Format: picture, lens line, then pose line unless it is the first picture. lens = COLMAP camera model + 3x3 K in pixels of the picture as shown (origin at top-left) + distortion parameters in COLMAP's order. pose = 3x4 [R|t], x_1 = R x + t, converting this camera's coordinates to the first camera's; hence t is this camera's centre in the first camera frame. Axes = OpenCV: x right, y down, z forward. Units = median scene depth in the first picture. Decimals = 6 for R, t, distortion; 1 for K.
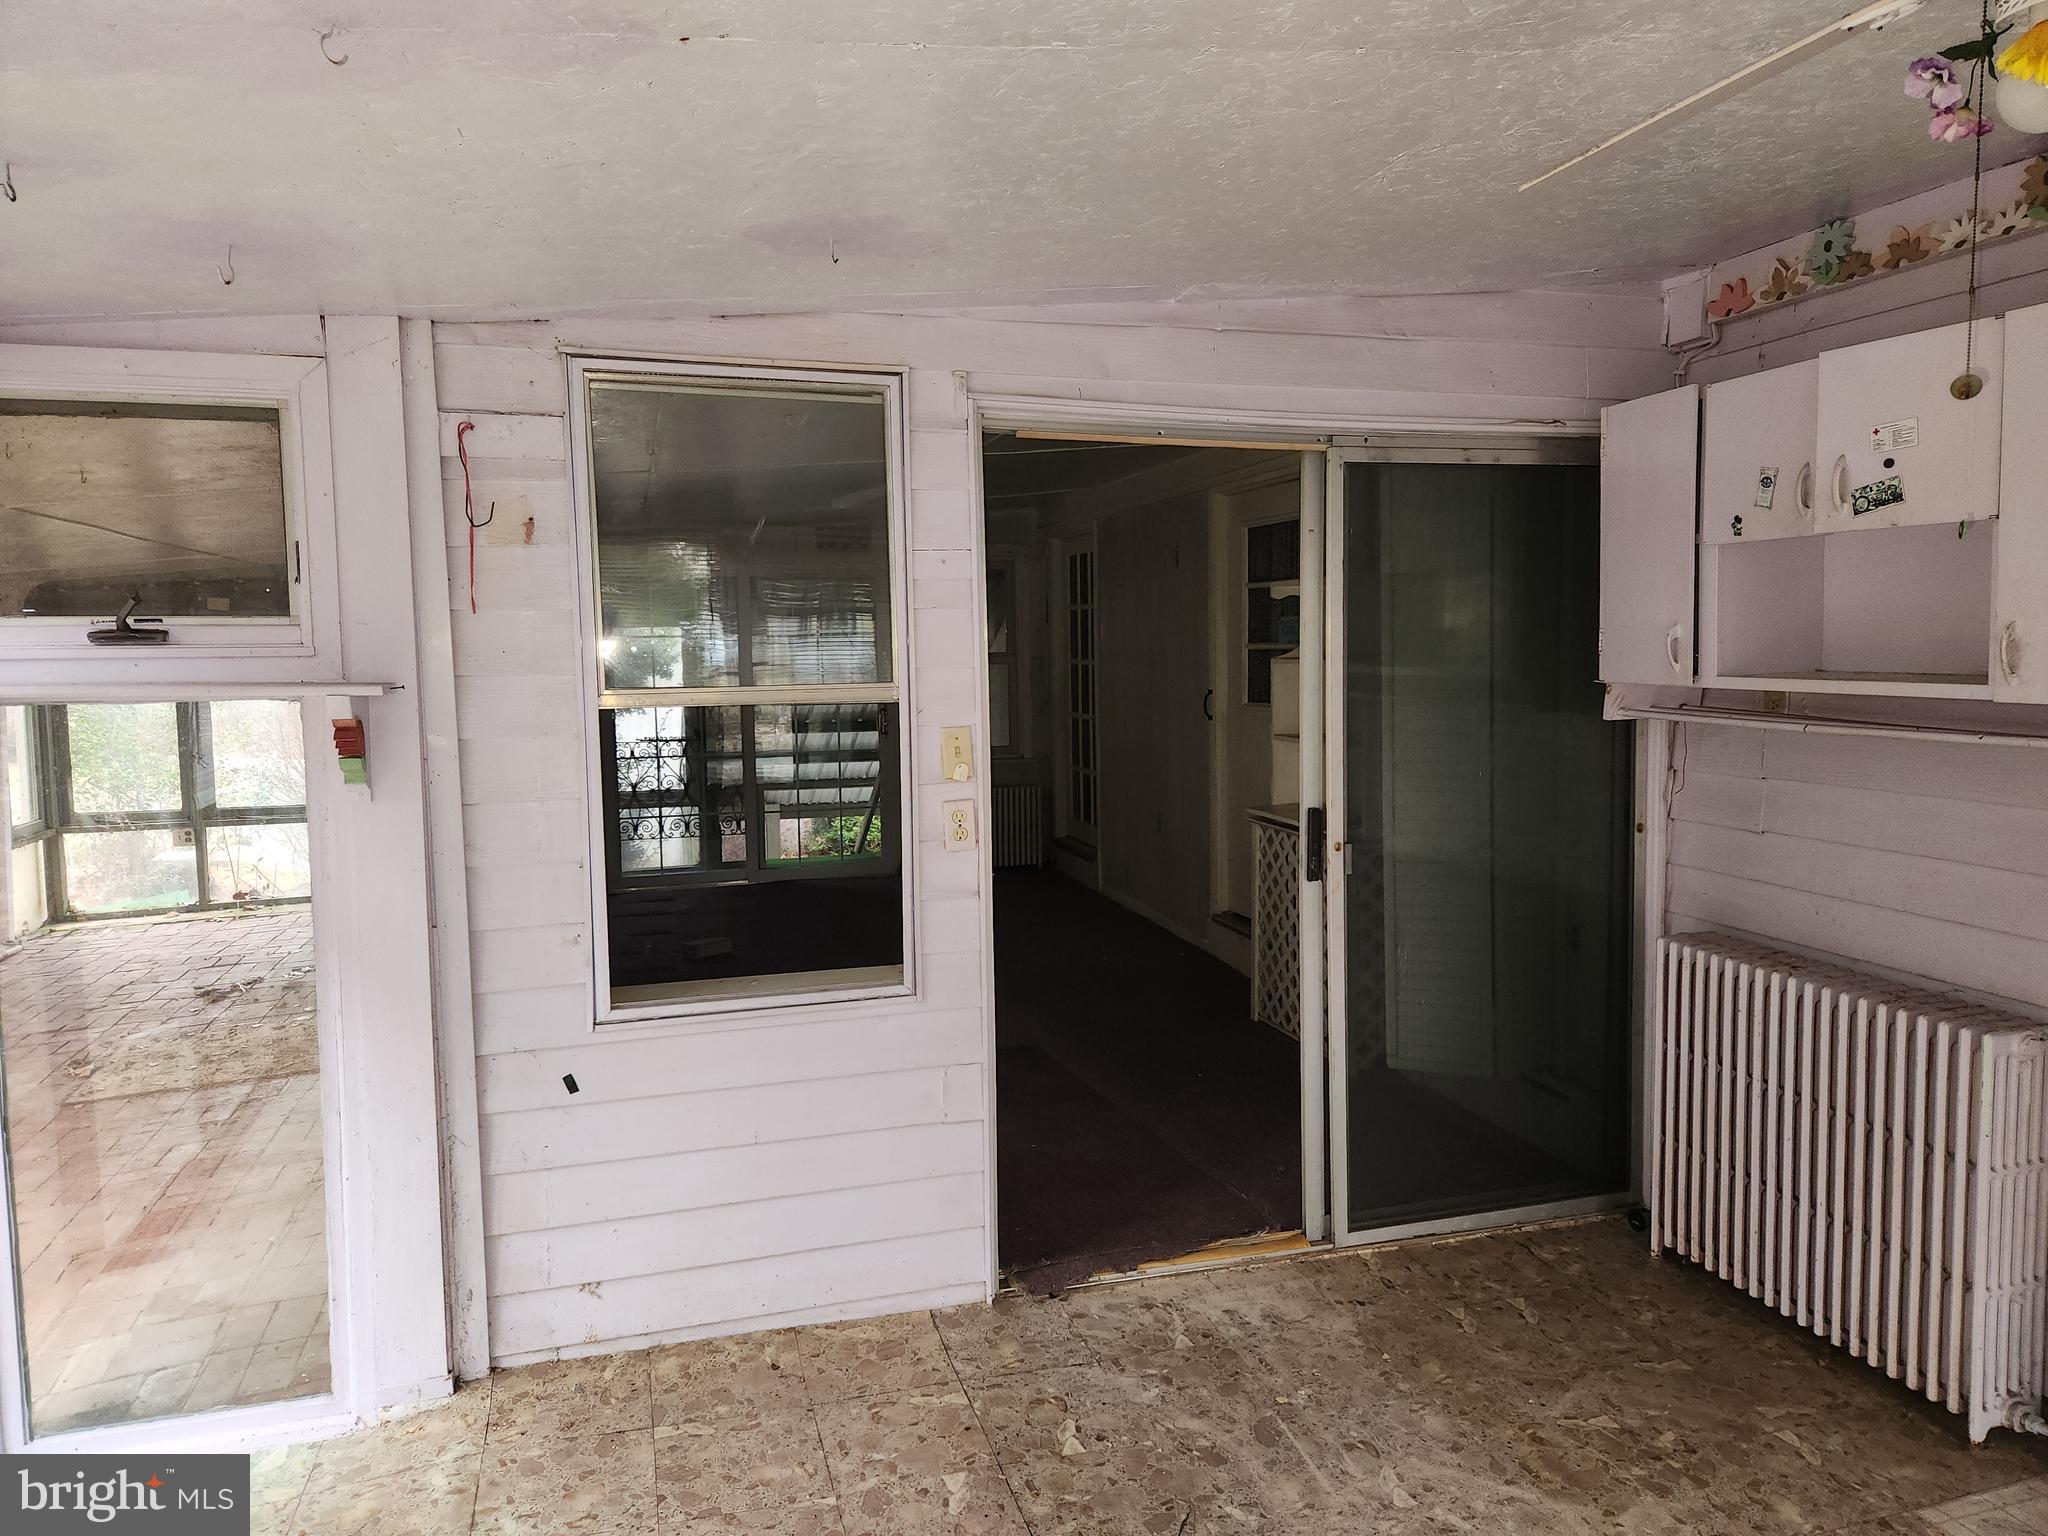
lens RADIAL K [[1363.4, 0, 1025.1], [0, 1363.4, 761.3], [0, 0, 1]] dist [0.076841, -0.065204]
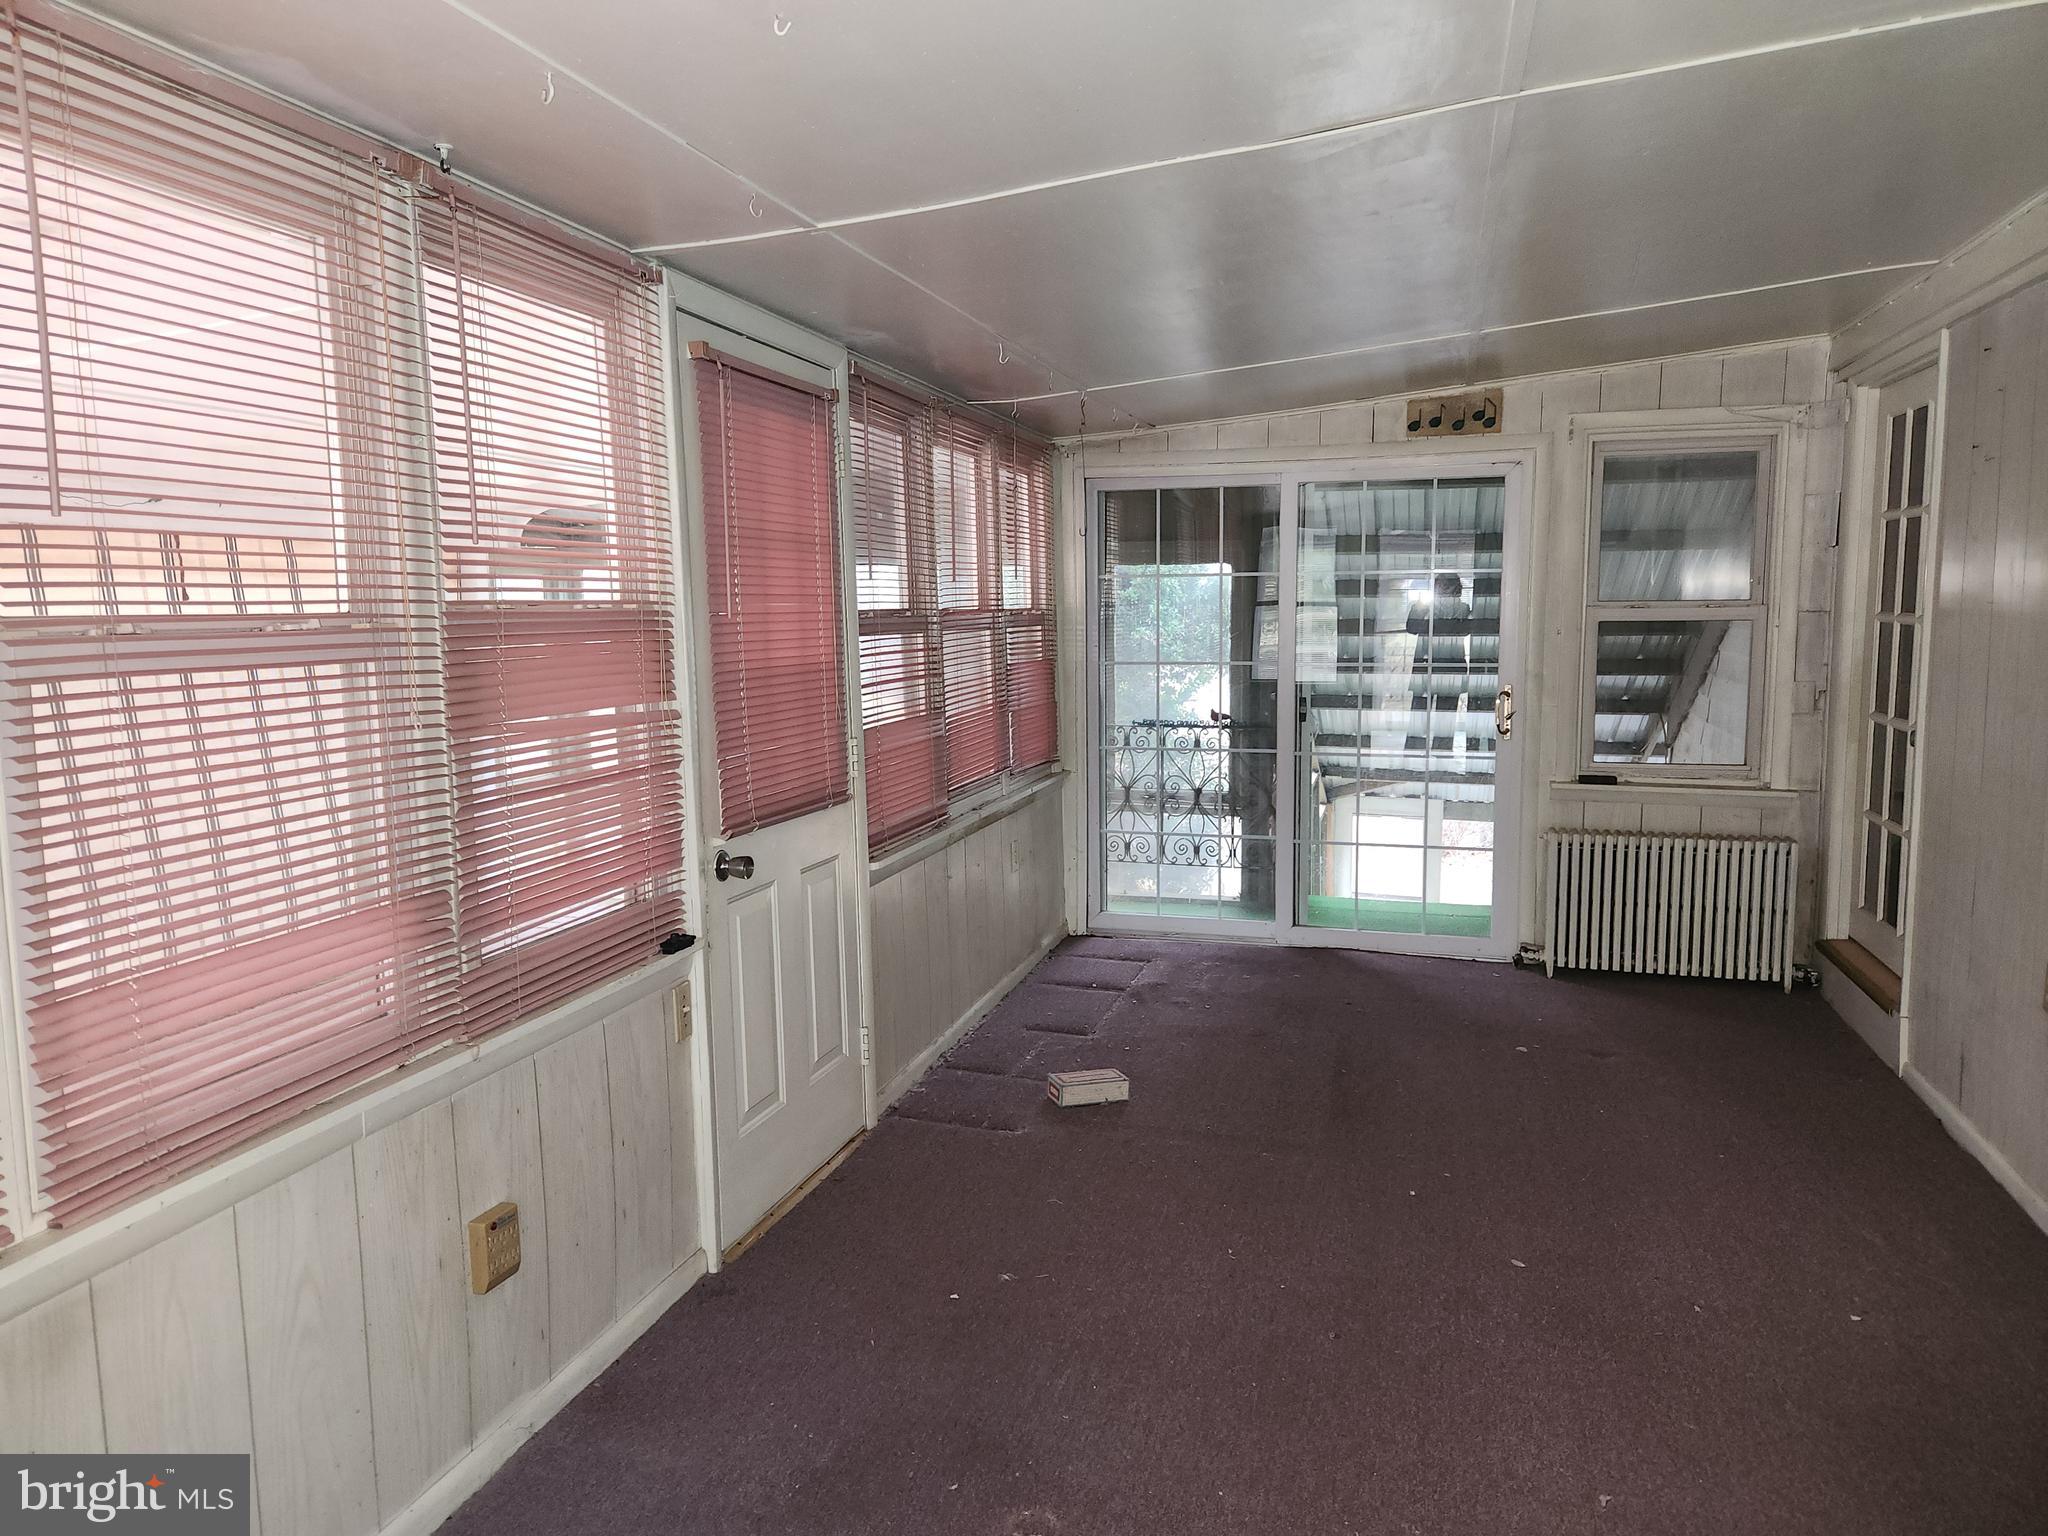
lens RADIAL K [[1363.4, 0, 1060.1], [0, 1363.4, 749.9], [0, 0, 1]] dist [0.076841, -0.065204]
pose [[0.857879, 0.065356, -0.509678, 0.040124], [-0.055318, 0.997861, 0.034846, -0.023302], [0.510865, -0.001699, 0.859659, 0.380299]]
